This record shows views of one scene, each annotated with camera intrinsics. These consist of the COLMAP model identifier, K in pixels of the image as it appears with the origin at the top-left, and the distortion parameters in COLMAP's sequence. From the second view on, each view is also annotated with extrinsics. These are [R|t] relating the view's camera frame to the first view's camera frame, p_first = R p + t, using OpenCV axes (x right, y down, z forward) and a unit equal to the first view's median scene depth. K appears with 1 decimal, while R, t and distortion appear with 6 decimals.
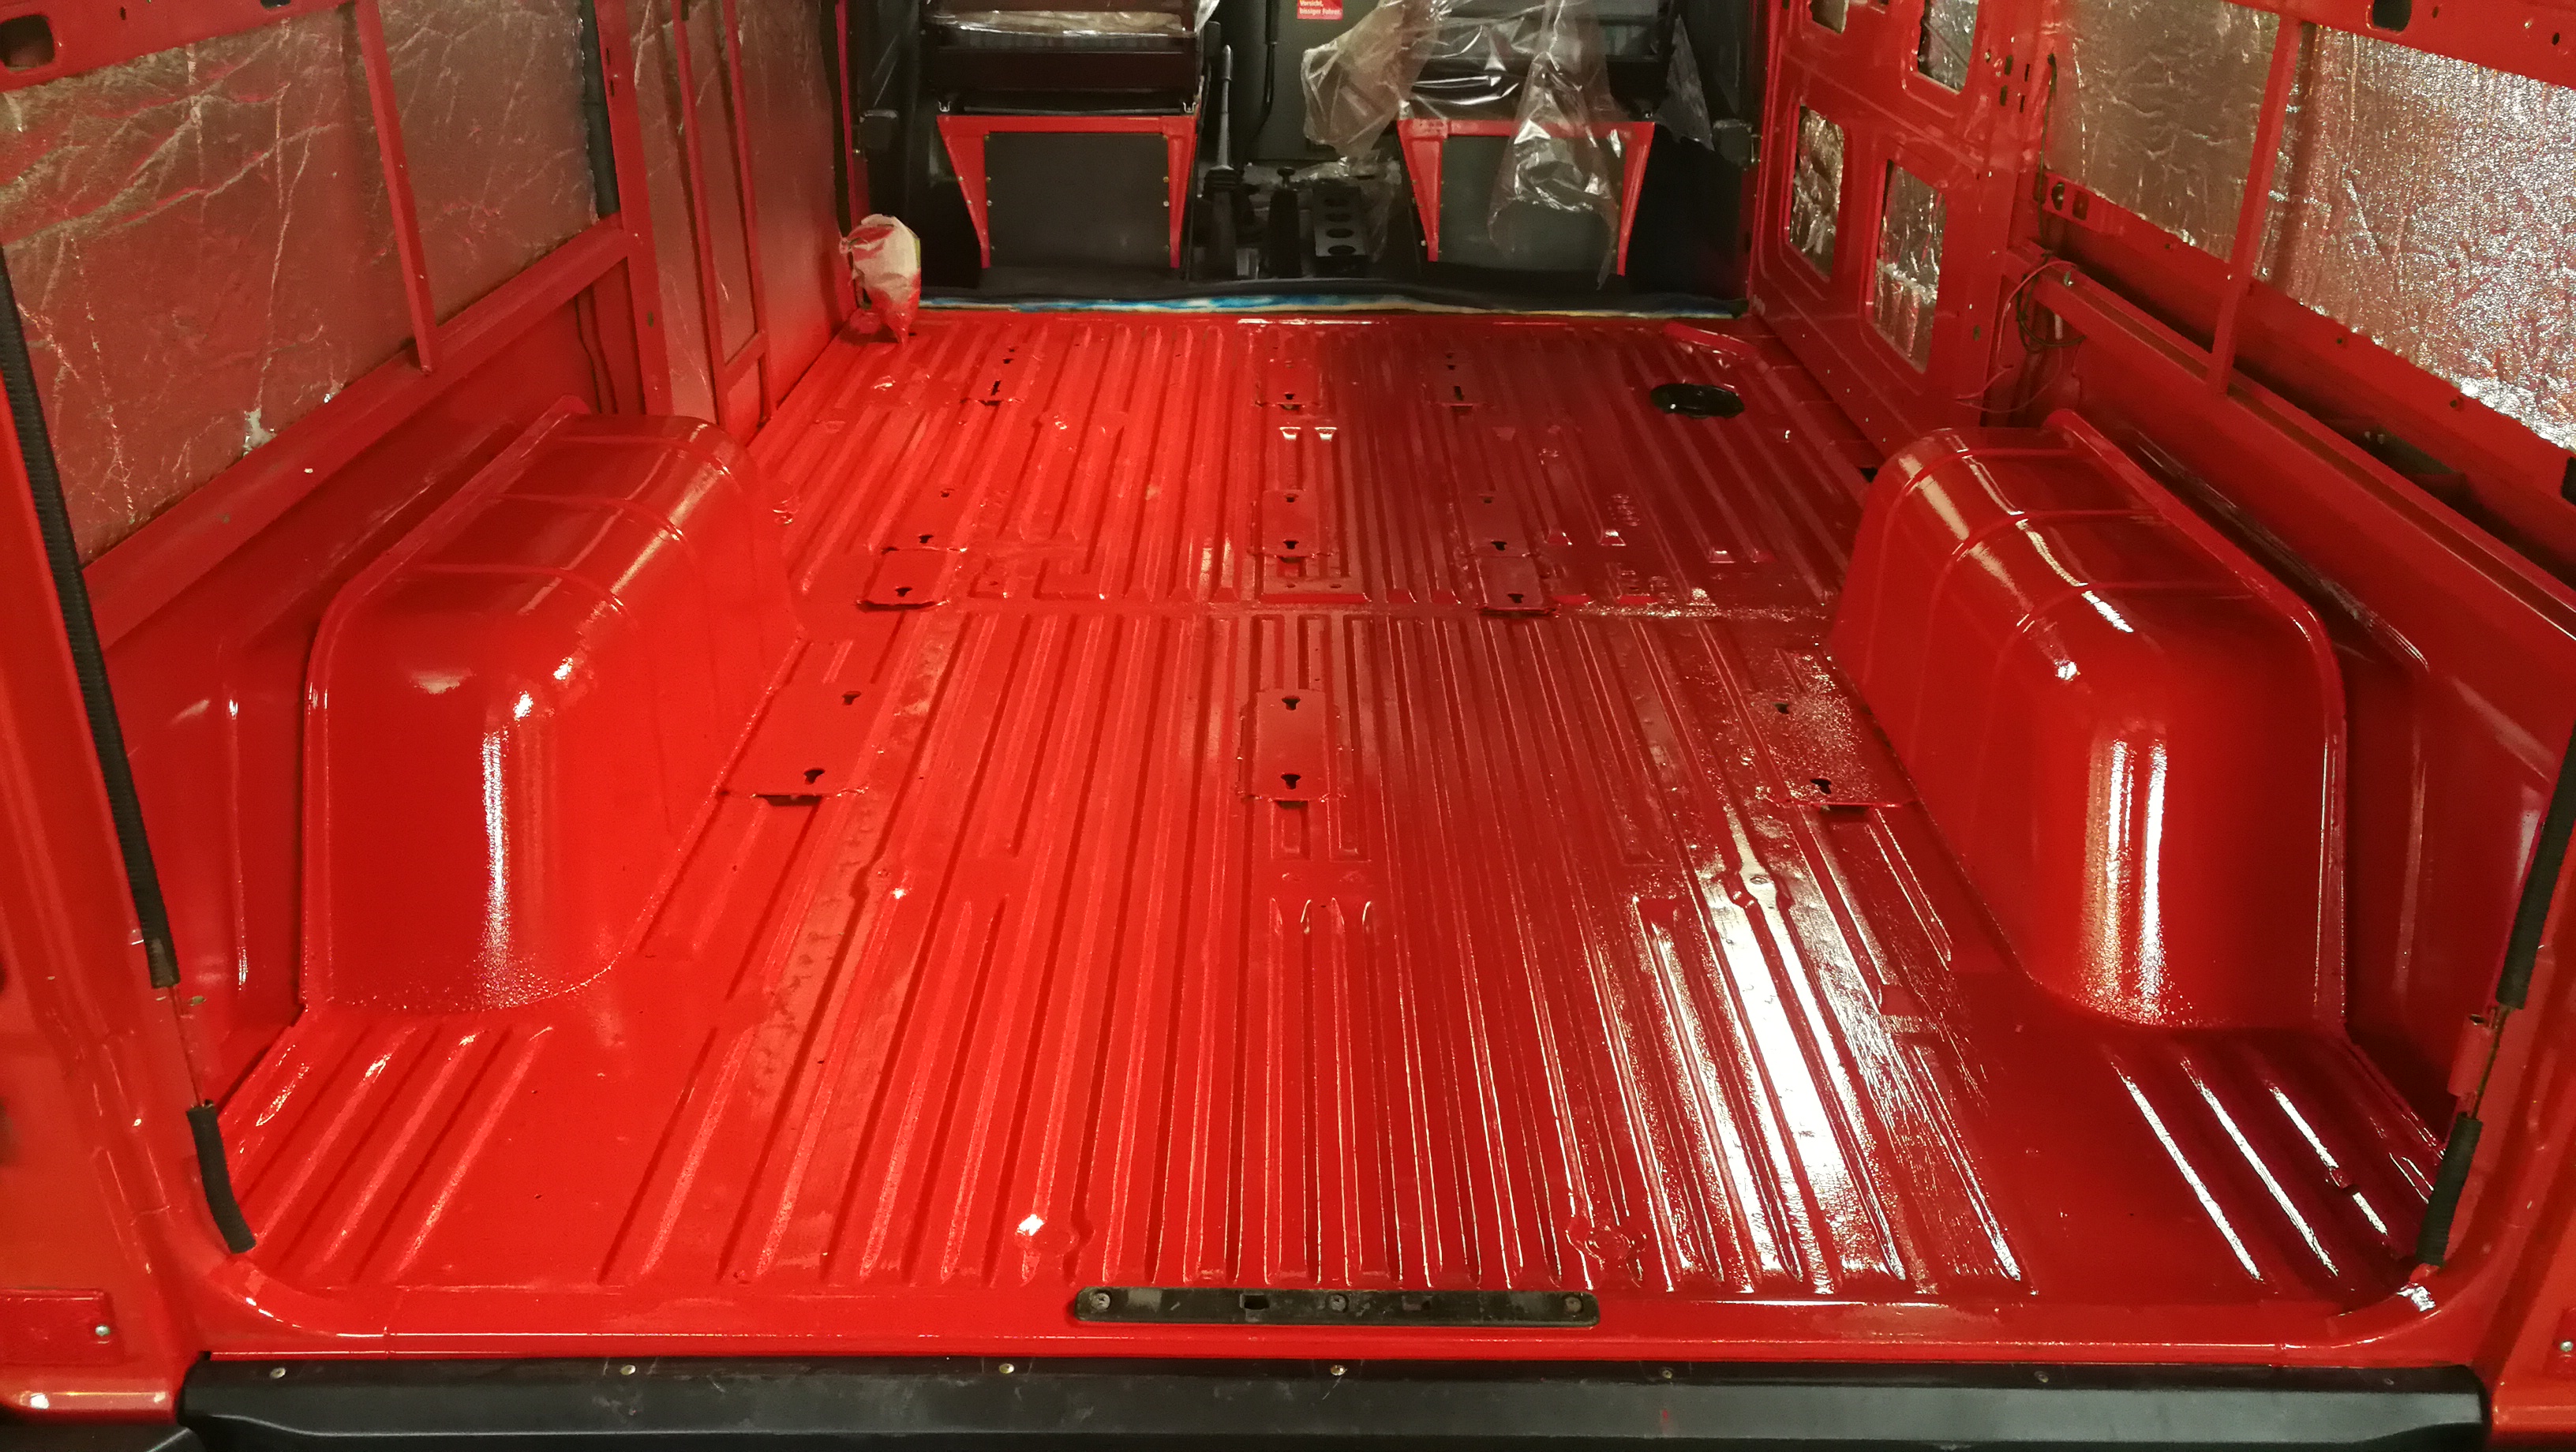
lens RADIAL K [[2075.5, 0, 1288.0], [0, 2075.5, 726.0], [0, 0, 1]] dist [0.007029, -0.003173]
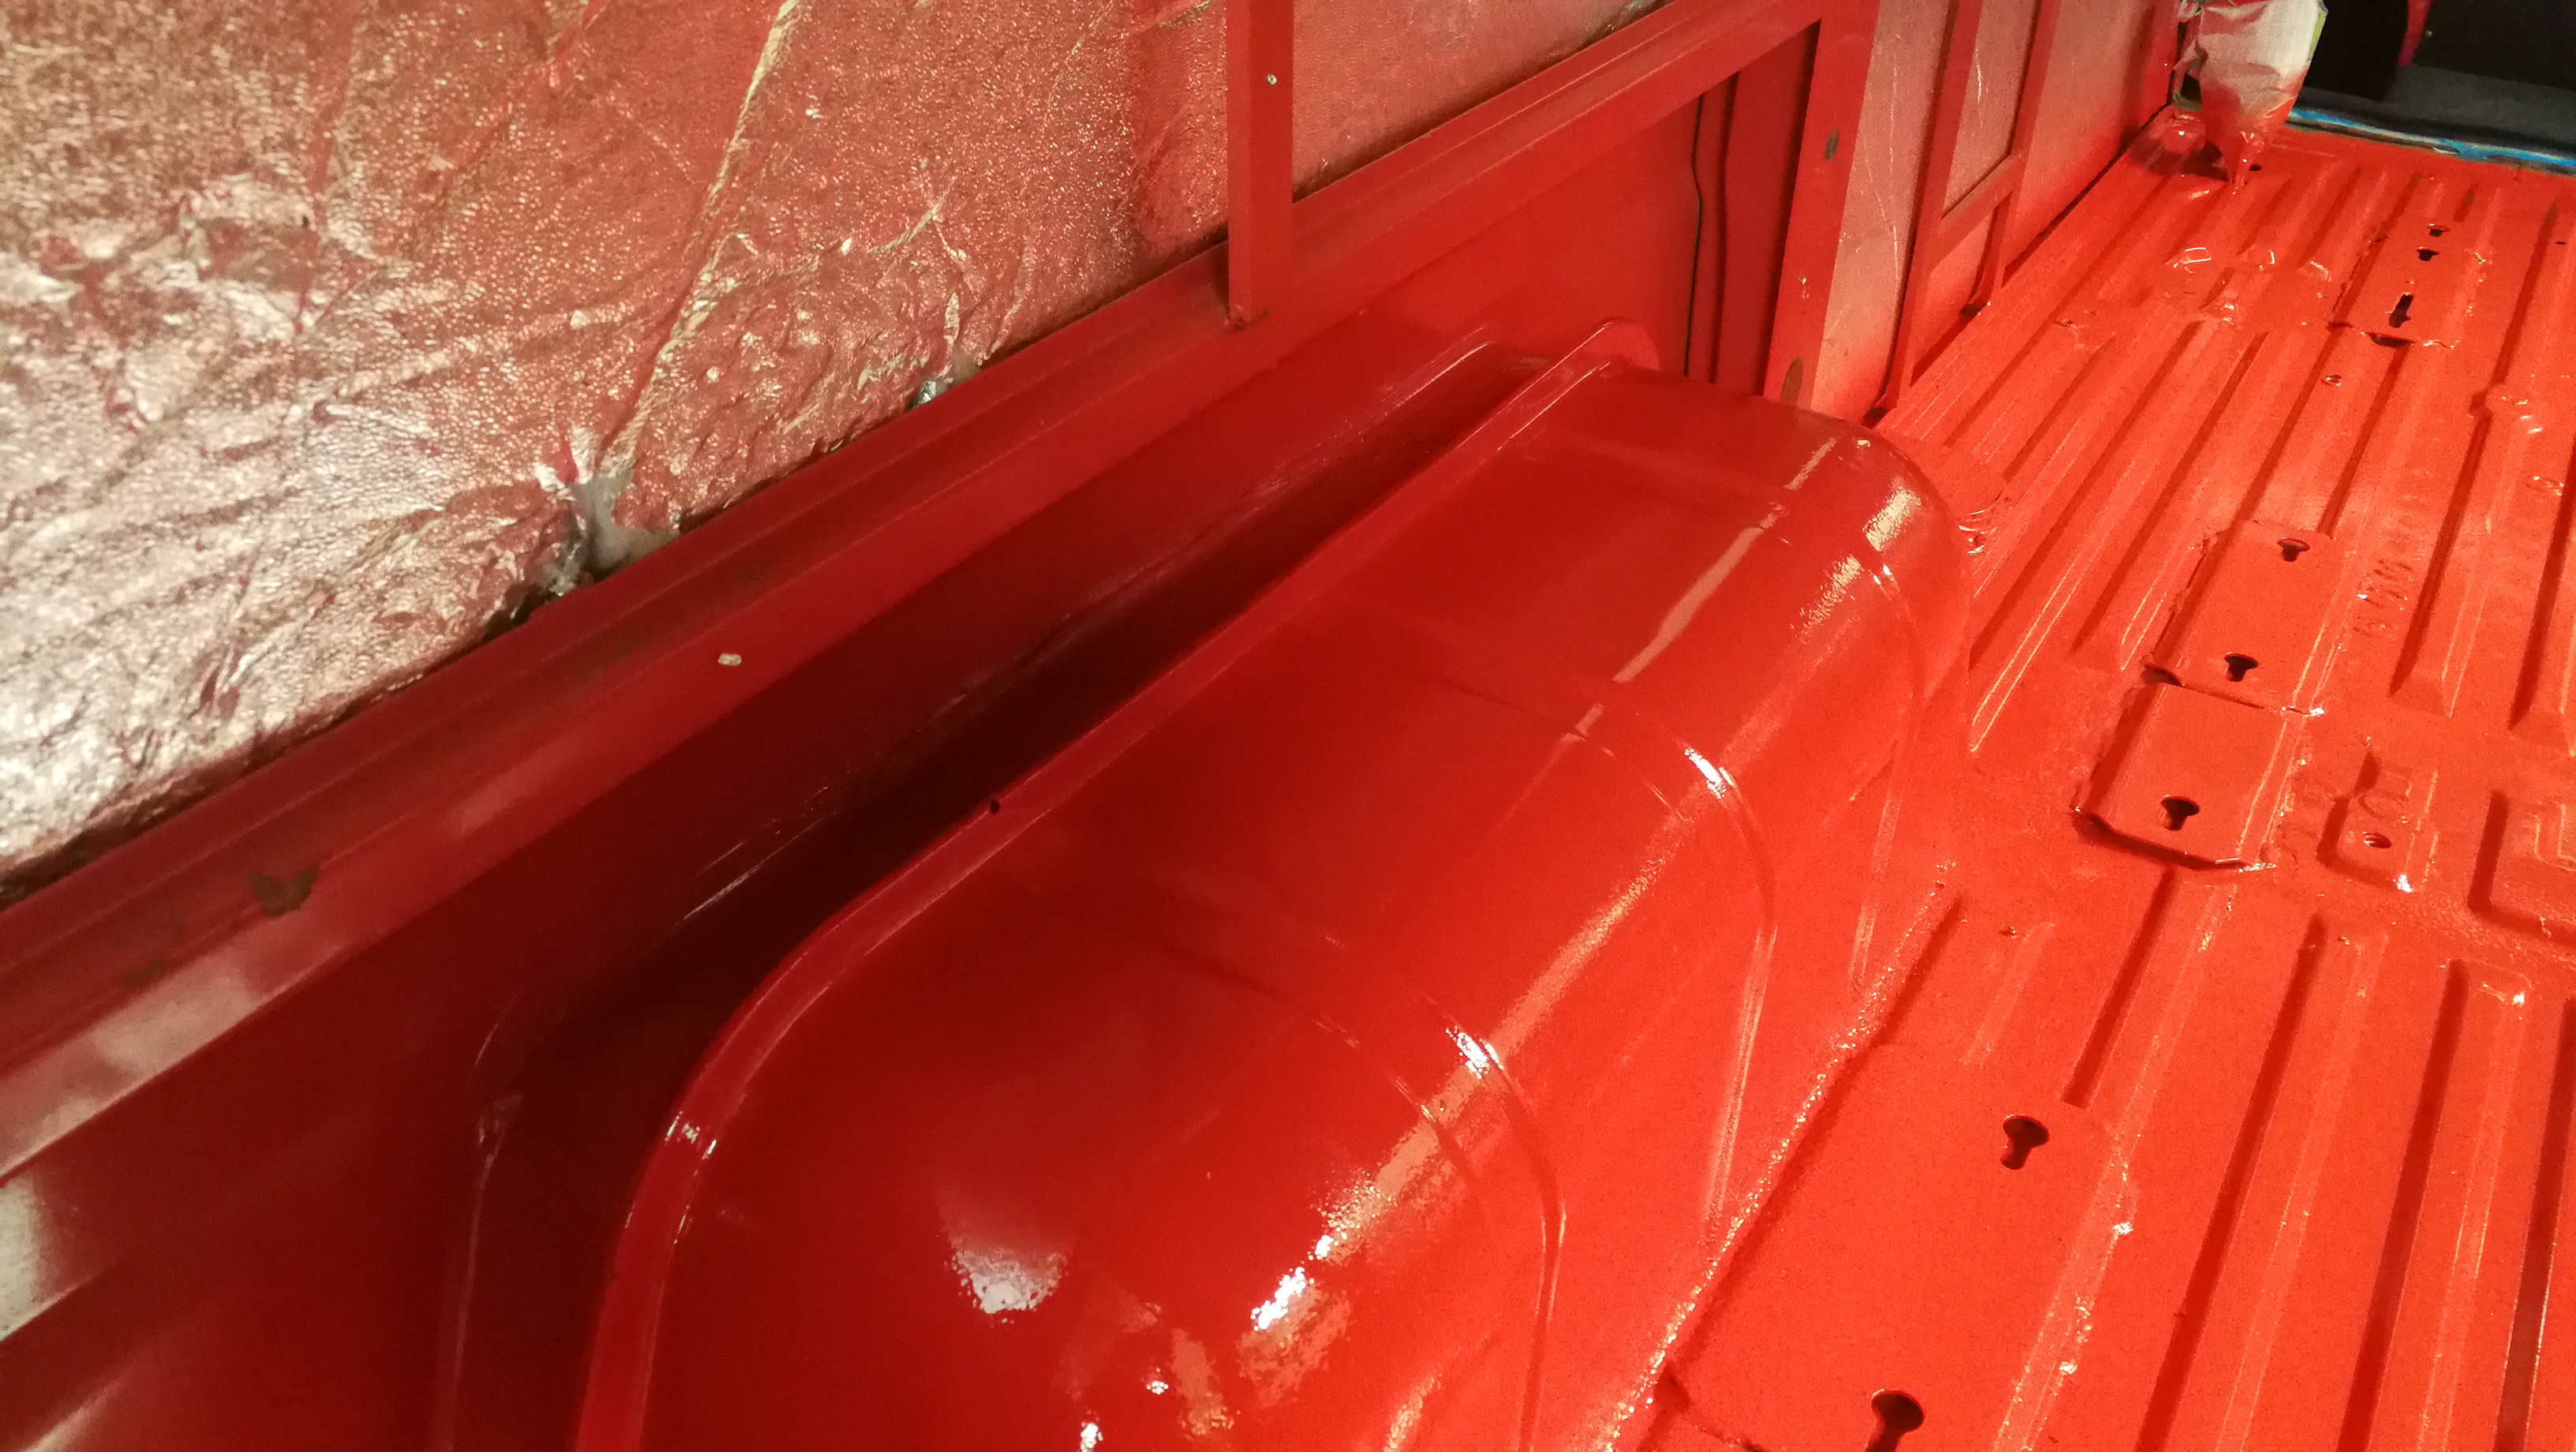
lens RADIAL K [[2075.5, 0, 1288.0], [0, 2075.5, 726.0], [0, 0, 1]] dist [0.007029, -0.003173]
pose [[0.848801, 0.295855, -0.438186, -0.142363], [-0.229862, 0.952851, 0.198085, -0.120180], [0.476131, -0.067413, 0.876787, 0.442325]]
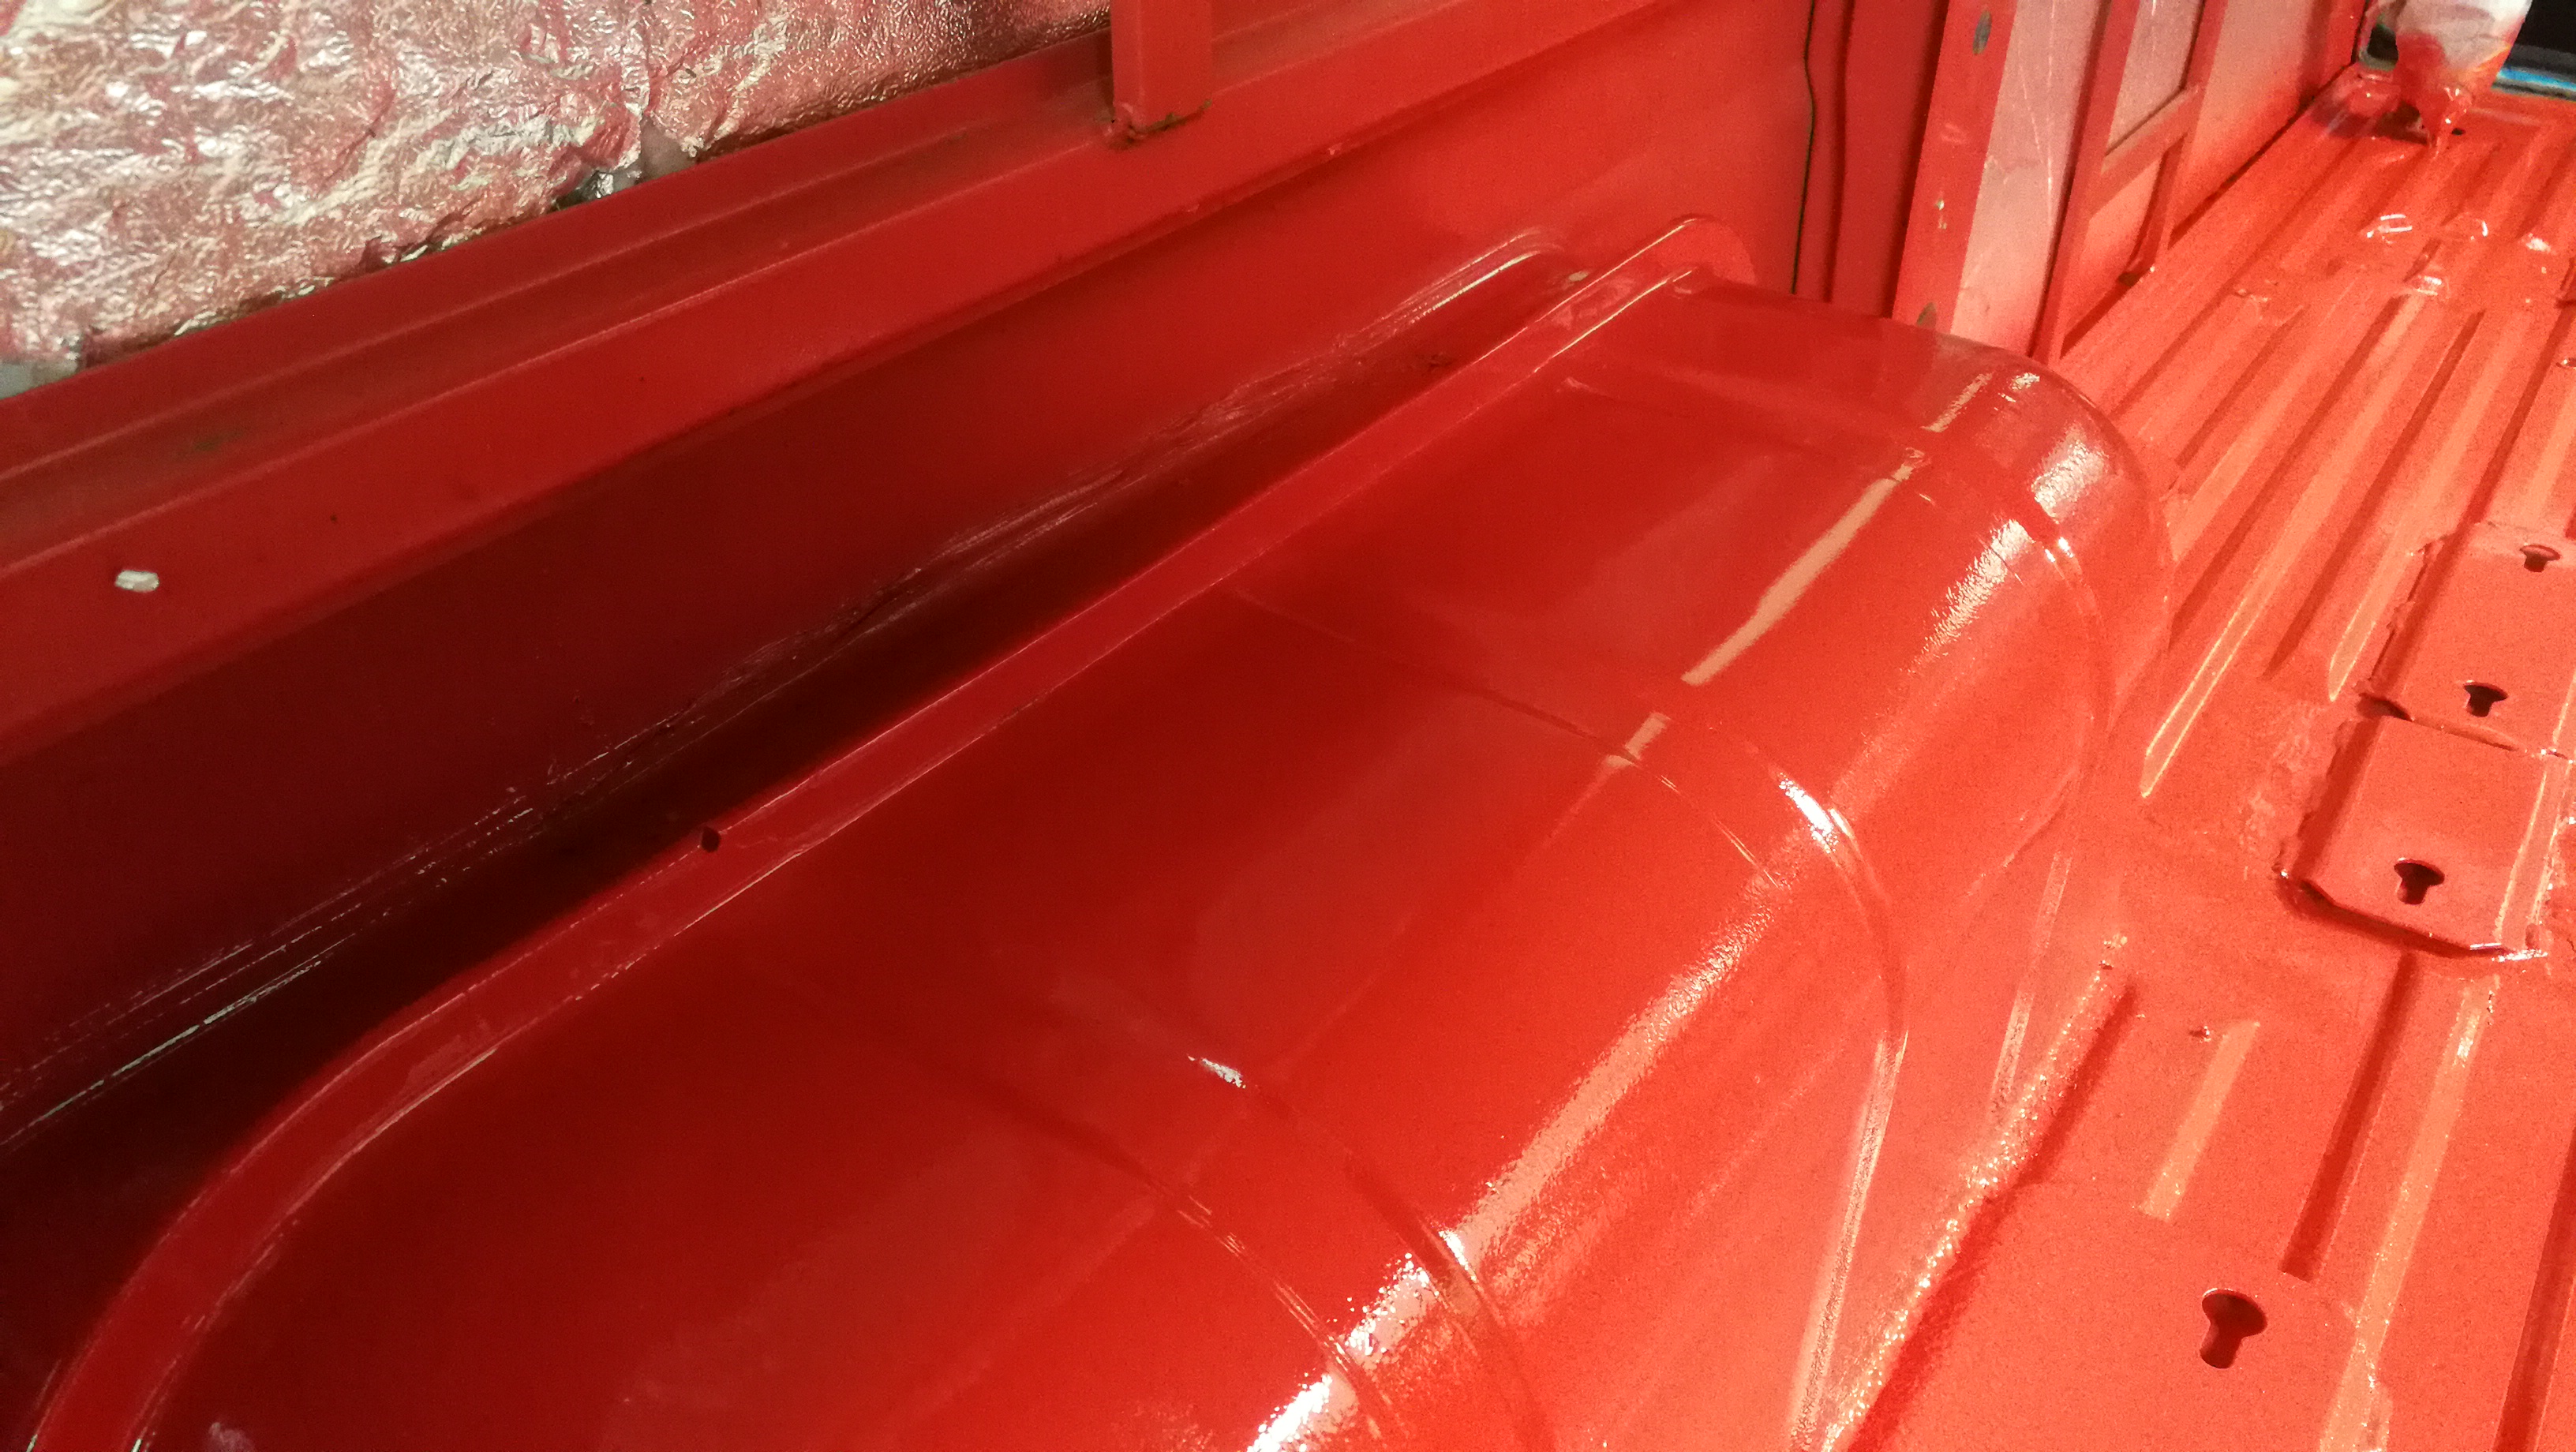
lens RADIAL K [[2085.0, 0, 1286.2], [0, 2085.0, 742.0], [0, 0, 1]] dist [0.002125, -0.001654]
pose [[0.821539, 0.314046, -0.475866, -0.166294], [-0.244762, 0.948069, 0.203116, -0.104914], [0.514942, -0.050393, 0.855742, 0.527553]]
